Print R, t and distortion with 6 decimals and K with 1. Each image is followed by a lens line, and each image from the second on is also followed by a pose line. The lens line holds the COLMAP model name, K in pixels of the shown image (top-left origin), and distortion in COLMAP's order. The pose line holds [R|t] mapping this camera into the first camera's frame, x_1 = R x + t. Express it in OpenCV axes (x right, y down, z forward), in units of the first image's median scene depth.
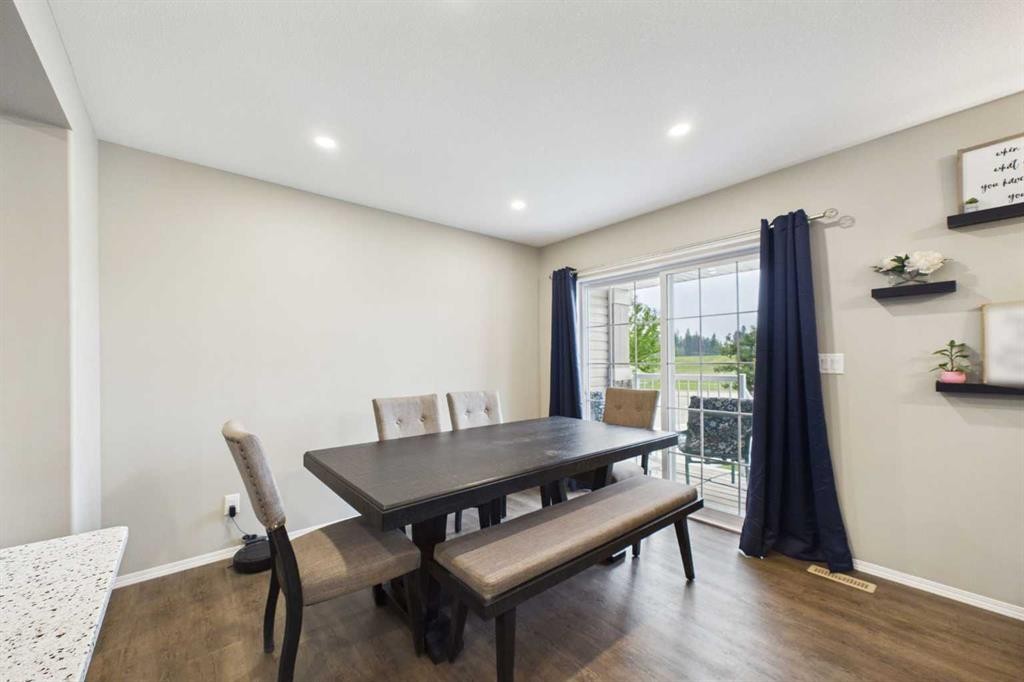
lens RADIAL K [[392.8, 0, 511.7], [0, 392.8, 361.0], [0, 0, 1]] dist [0.001739, -0.000250]
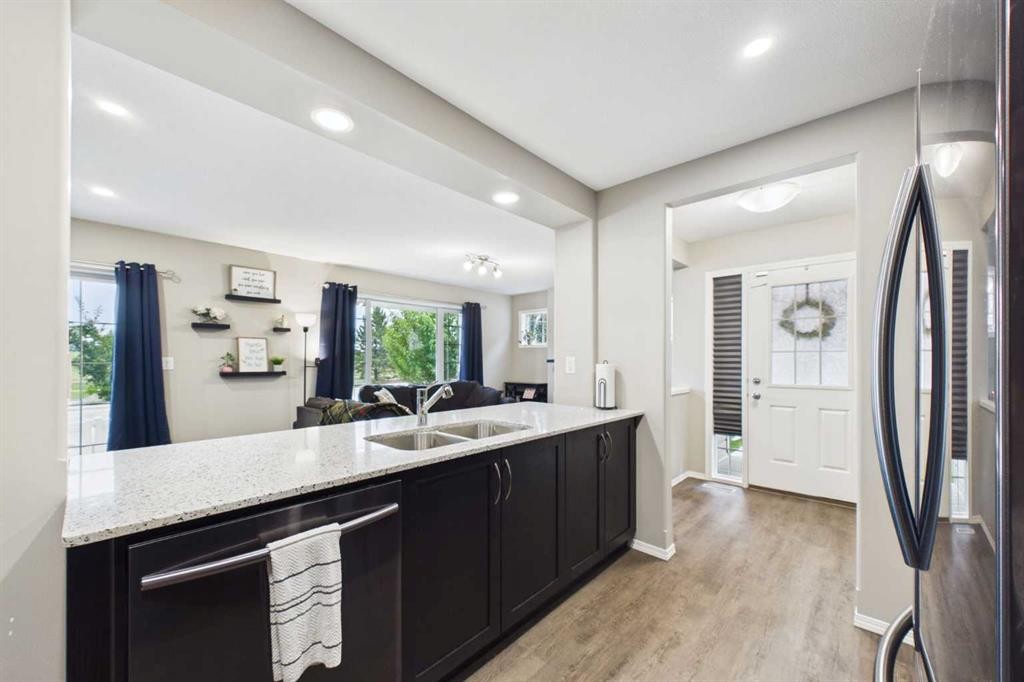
lens RADIAL K [[392.8, 0, 511.7], [0, 392.8, 361.0], [0, 0, 1]] dist [0.001739, -0.000250]
pose [[-0.123982, 0.008340, 0.992249, -0.917171], [0.000483, 0.999965, -0.008345, 0.010039], [-0.992284, -0.000556, -0.123982, -0.201980]]
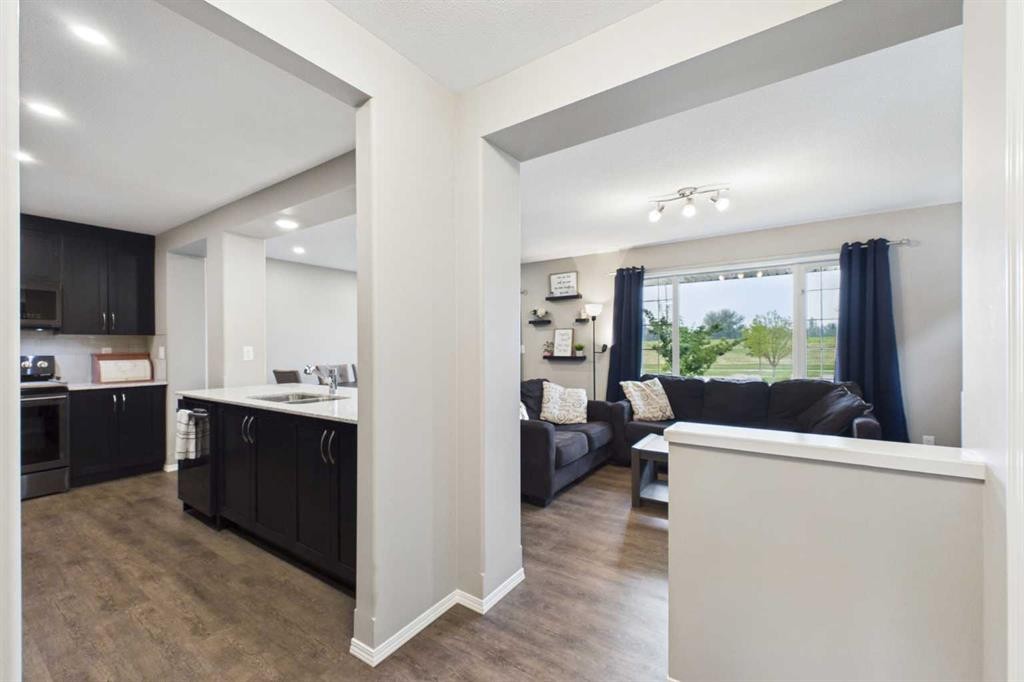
lens RADIAL K [[416.7, 0, 513.6], [0, 416.7, 347.2], [0, 0, 1]] dist [0.001574, -0.000064]
pose [[0.963252, 0.003637, 0.268574, 0.060721], [-0.003160, 0.999993, -0.002207, -0.000621], [-0.268580, 0.001278, 0.963256, -1.413256]]
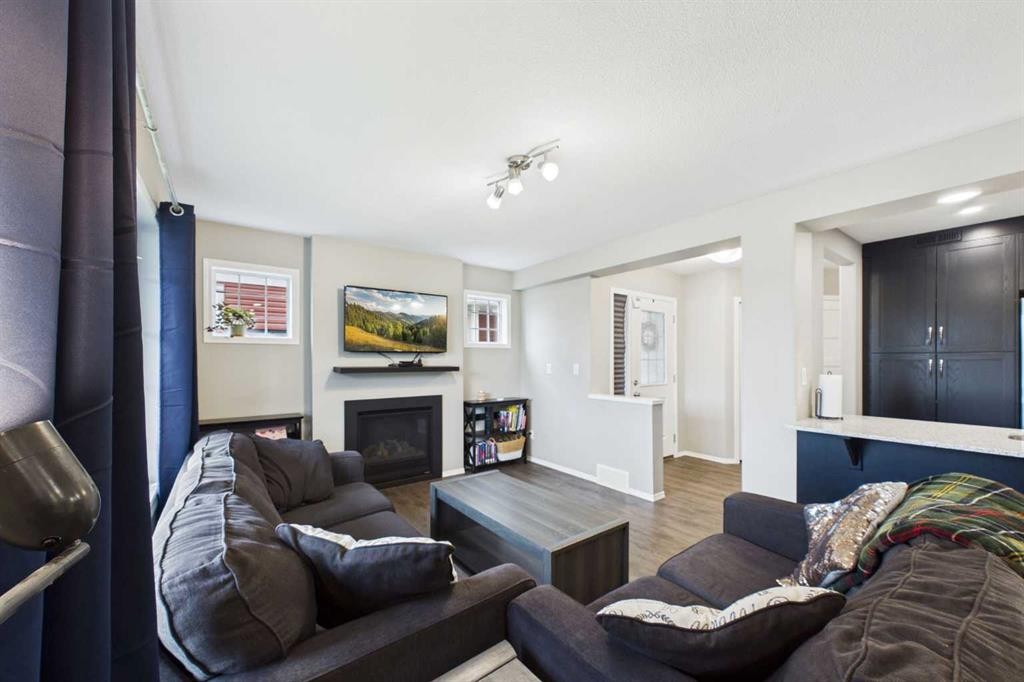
lens RADIAL K [[392.8, 0, 511.7], [0, 392.8, 361.0], [0, 0, 1]] dist [0.001739, -0.000250]
pose [[-0.997975, 0.009250, 0.062925, 0.905373], [0.009604, 0.999940, 0.005334, -0.046044], [-0.062872, 0.005927, -0.998004, 0.602650]]
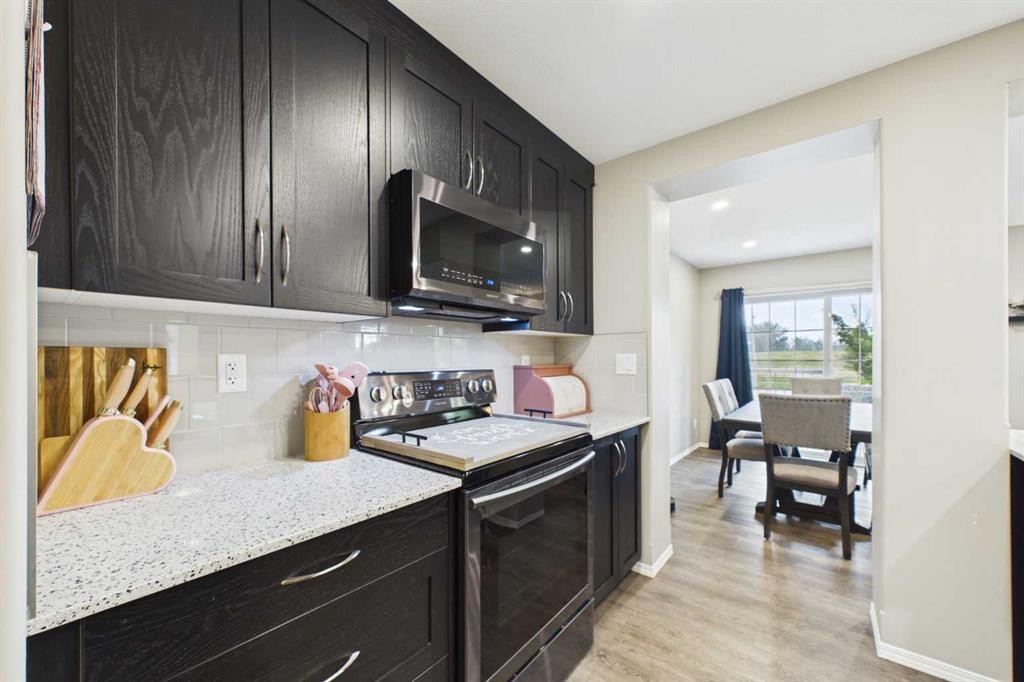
lens RADIAL K [[394.4, 0, 511.5], [0, 394.4, 356.9], [0, 0, 1]] dist [0.002059, 0.000218]
pose [[0.983313, 0.006769, 0.181794, -1.289444], [-0.005910, 0.999969, -0.005269, 0.012028], [-0.181824, 0.004106, 0.983323, -0.250404]]
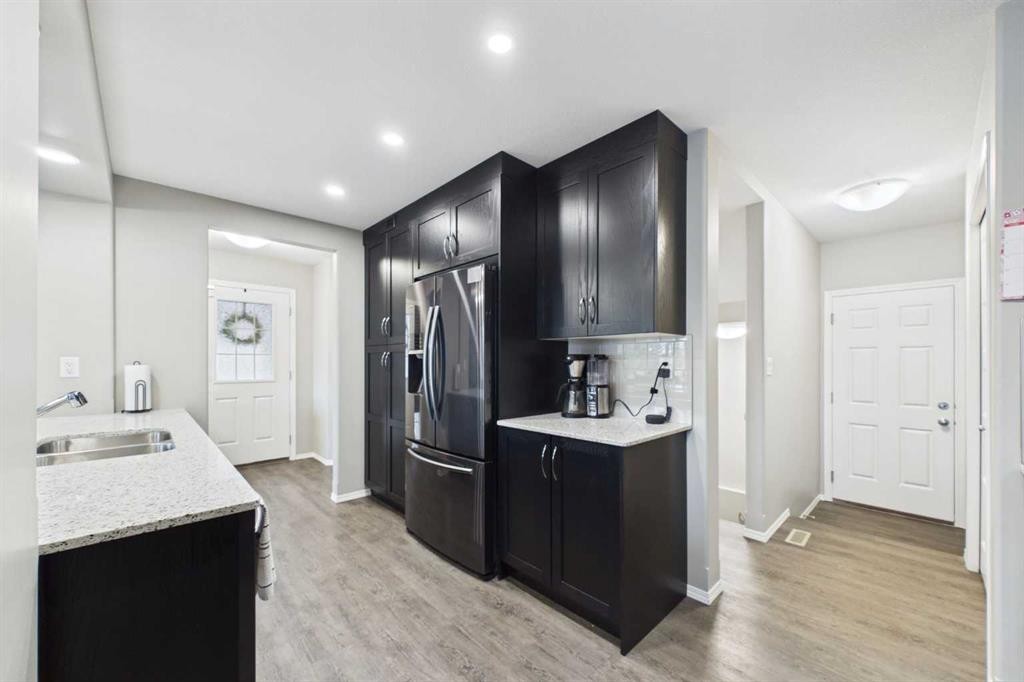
lens RADIAL K [[392.8, 0, 511.7], [0, 392.8, 361.0], [0, 0, 1]] dist [0.001739, -0.000250]
pose [[-0.998712, 0.008395, -0.050032, -0.811119], [0.008485, 0.999963, -0.001589, 0.009391], [0.050017, -0.002011, -0.998746, 0.467735]]
